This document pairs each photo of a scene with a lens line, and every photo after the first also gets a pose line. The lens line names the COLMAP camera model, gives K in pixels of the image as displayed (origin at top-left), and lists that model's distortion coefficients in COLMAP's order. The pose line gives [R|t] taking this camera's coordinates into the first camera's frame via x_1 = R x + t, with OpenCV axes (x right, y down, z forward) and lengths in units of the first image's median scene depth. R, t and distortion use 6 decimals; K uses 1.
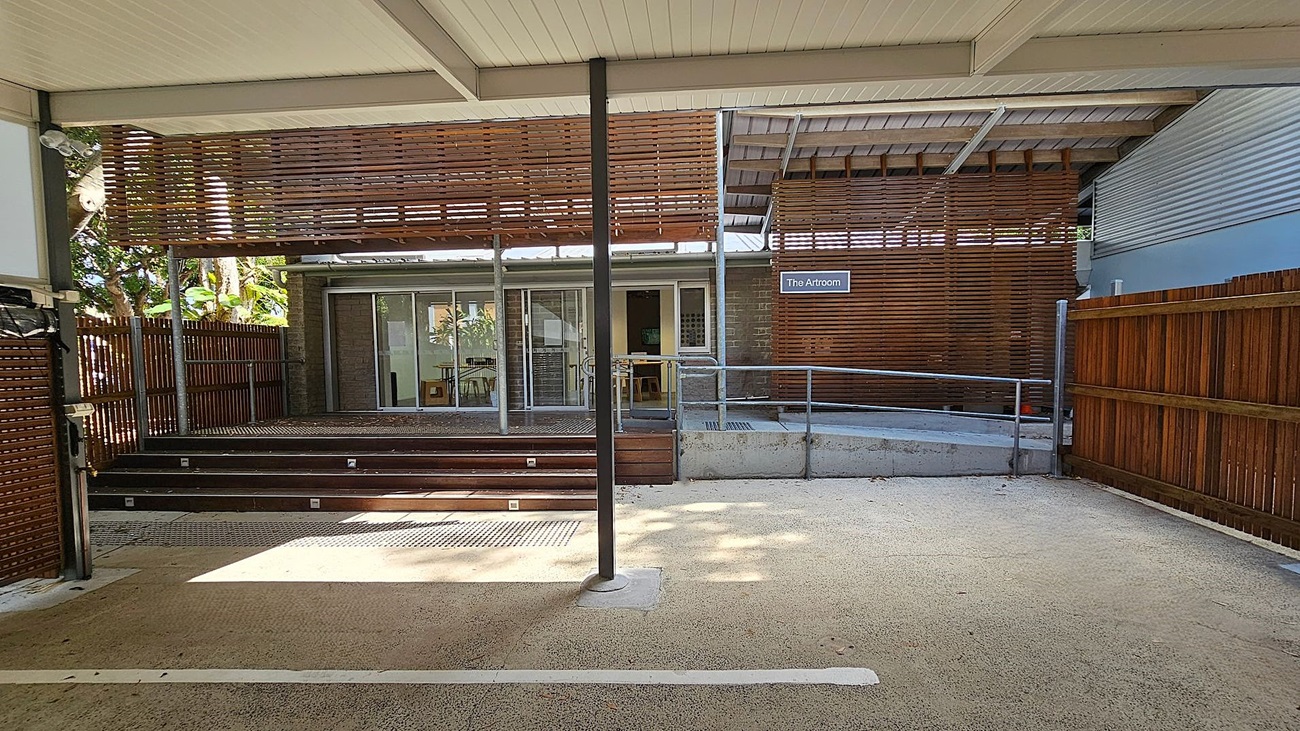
lens RADIAL K [[534.9, 0, 649.3], [0, 534.9, 380.7], [0, 0, 1]] dist [-0.001737, 0.000492]
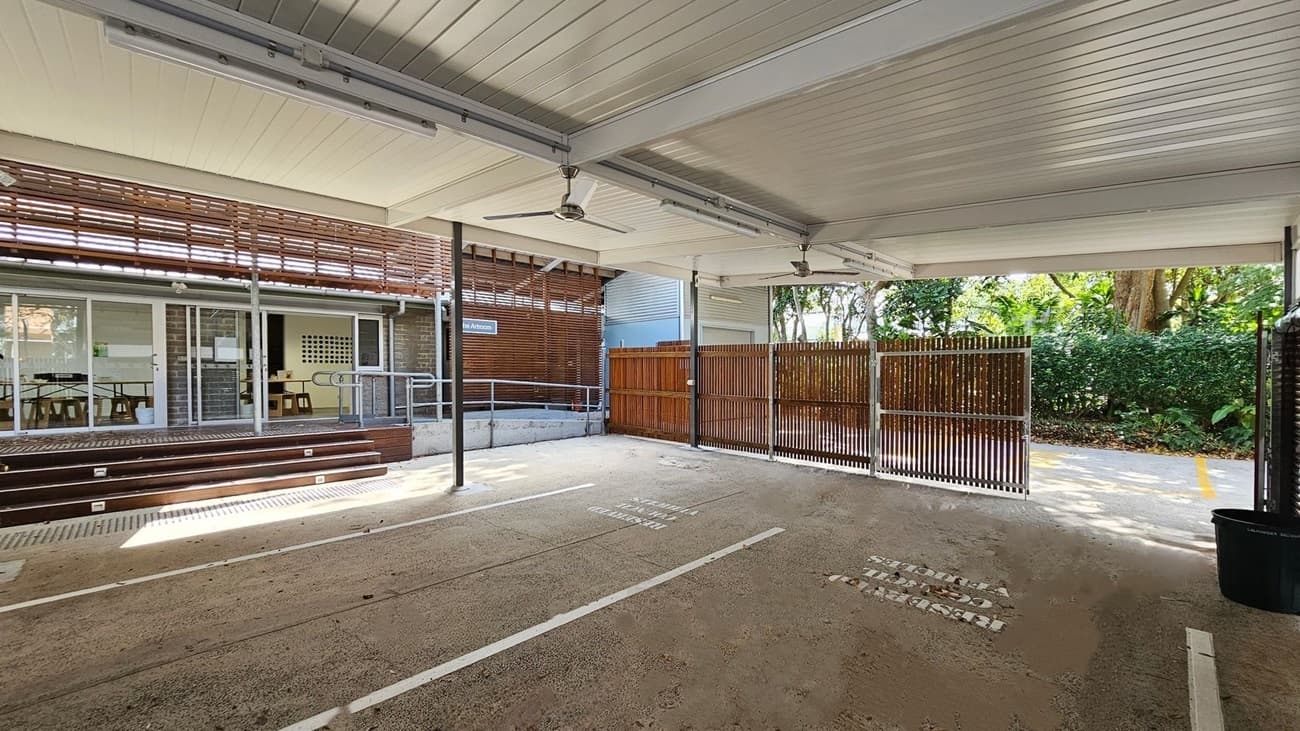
lens RADIAL K [[534.9, 0, 649.3], [0, 534.9, 380.7], [0, 0, 1]] dist [-0.001737, 0.000492]
pose [[0.661867, 0.003898, 0.749612, -0.605745], [0.029790, 0.999060, -0.031498, 0.041537], [-0.749029, 0.043179, 0.661128, -0.451482]]
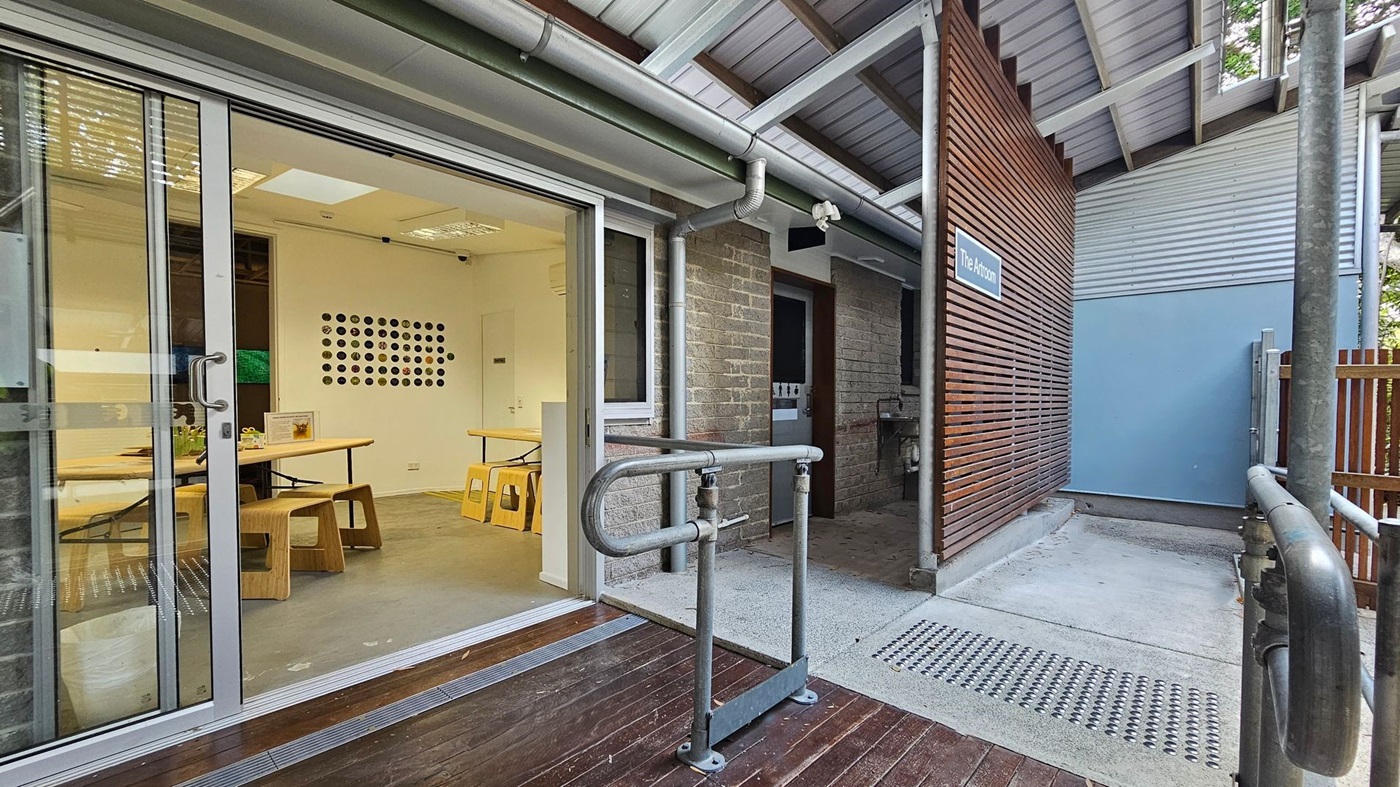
lens RADIAL K [[576.0, 0, 699.3], [0, 576.0, 409.9], [0, 0, 1]] dist [-0.001737, 0.000492]
pose [[0.608653, -0.003765, 0.793427, -0.258406], [0.026549, 0.999525, -0.015623, -0.075040], [-0.792992, 0.030573, 0.608464, 1.057635]]
